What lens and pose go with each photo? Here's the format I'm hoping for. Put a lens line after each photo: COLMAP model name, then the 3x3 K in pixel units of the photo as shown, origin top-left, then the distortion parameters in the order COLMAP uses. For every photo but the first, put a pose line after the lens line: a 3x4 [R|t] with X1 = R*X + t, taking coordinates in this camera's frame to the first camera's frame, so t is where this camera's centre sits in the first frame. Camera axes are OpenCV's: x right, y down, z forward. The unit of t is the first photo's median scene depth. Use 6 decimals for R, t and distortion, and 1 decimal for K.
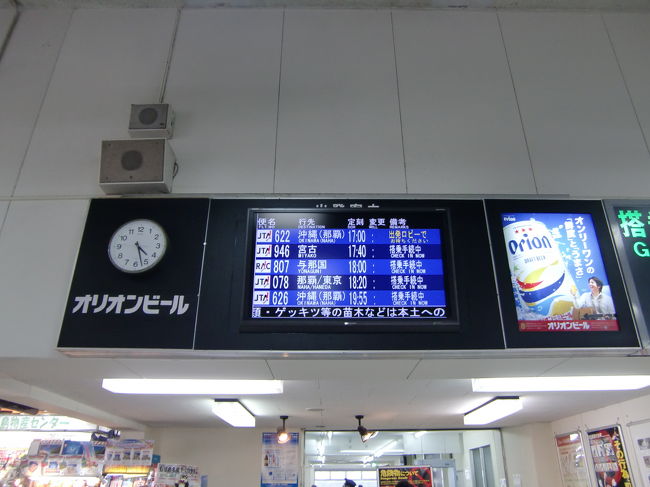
lens RADIAL K [[506.2, 0, 325.0], [0, 506.2, 243.5], [0, 0, 1]] dist [-0.110953, 0.103778]
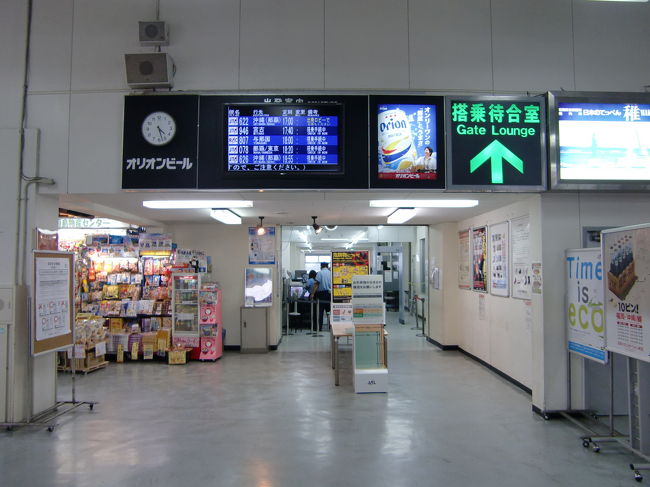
lens RADIAL K [[506.2, 0, 325.0], [0, 506.2, 243.5], [0, 0, 1]] dist [-0.110953, 0.103778]
pose [[0.999962, -0.000148, 0.008721, 0.169566], [-0.003293, 0.919468, 0.393151, -0.295382], [-0.008077, -0.393165, 0.919432, -0.693886]]
